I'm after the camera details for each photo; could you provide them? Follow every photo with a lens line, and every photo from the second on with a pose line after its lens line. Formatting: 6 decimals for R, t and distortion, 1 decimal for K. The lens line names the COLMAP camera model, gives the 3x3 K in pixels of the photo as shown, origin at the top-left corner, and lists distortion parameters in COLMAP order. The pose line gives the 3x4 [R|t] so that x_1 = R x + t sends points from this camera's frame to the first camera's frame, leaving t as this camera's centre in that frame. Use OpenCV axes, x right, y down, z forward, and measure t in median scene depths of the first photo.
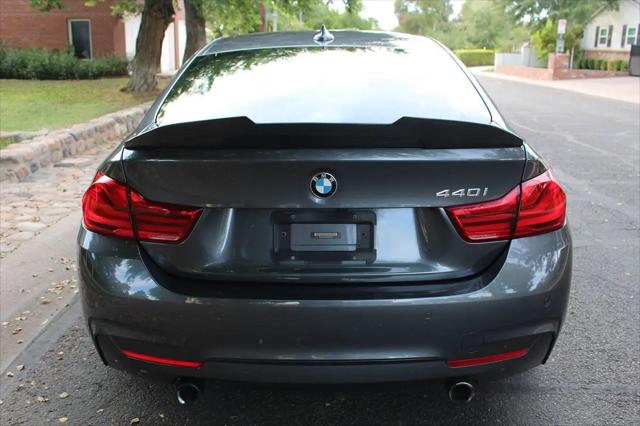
lens RADIAL K [[622.3, 0, 321.0], [0, 622.3, 214.3], [0, 0, 1]] dist [-0.157844, 0.159814]
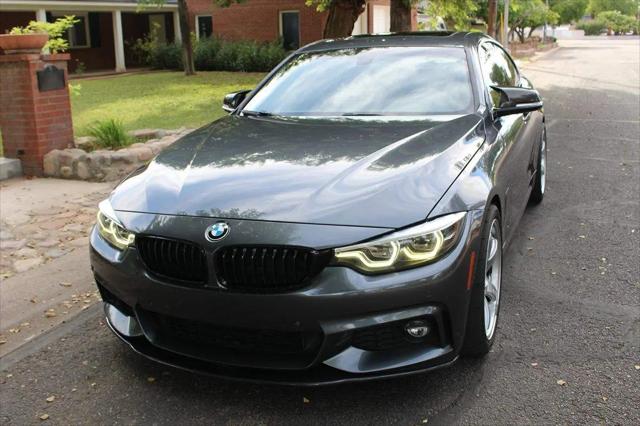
lens RADIAL K [[655.9, 0, 320.0], [0, 655.9, 213.0], [0, 0, 1]] dist [-0.136277, 0.139170]
pose [[0.929909, 0.066441, -0.361738, 0.079259], [-0.065567, 0.997740, 0.014706, -0.016324], [0.361897, 0.010043, 0.932164, 0.044562]]
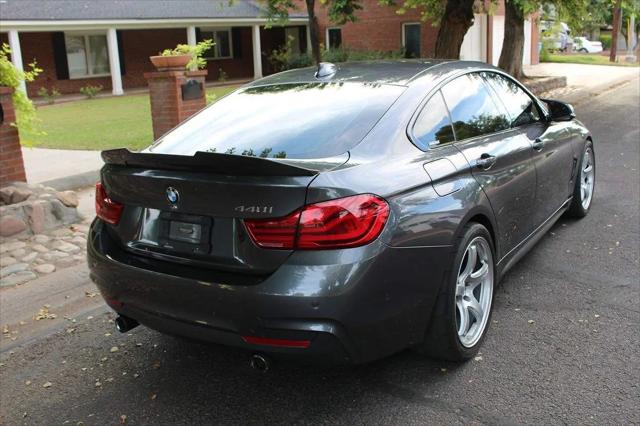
lens RADIAL K [[631.8, 0, 320.0], [0, 631.8, 213.0], [0, 0, 1]] dist [-0.113971, 0.028057]
pose [[0.834759, 0.094793, -0.542394, 0.140624], [-0.093413, 0.995171, 0.030158, -0.010674], [0.542633, 0.025492, 0.839583, -0.006778]]
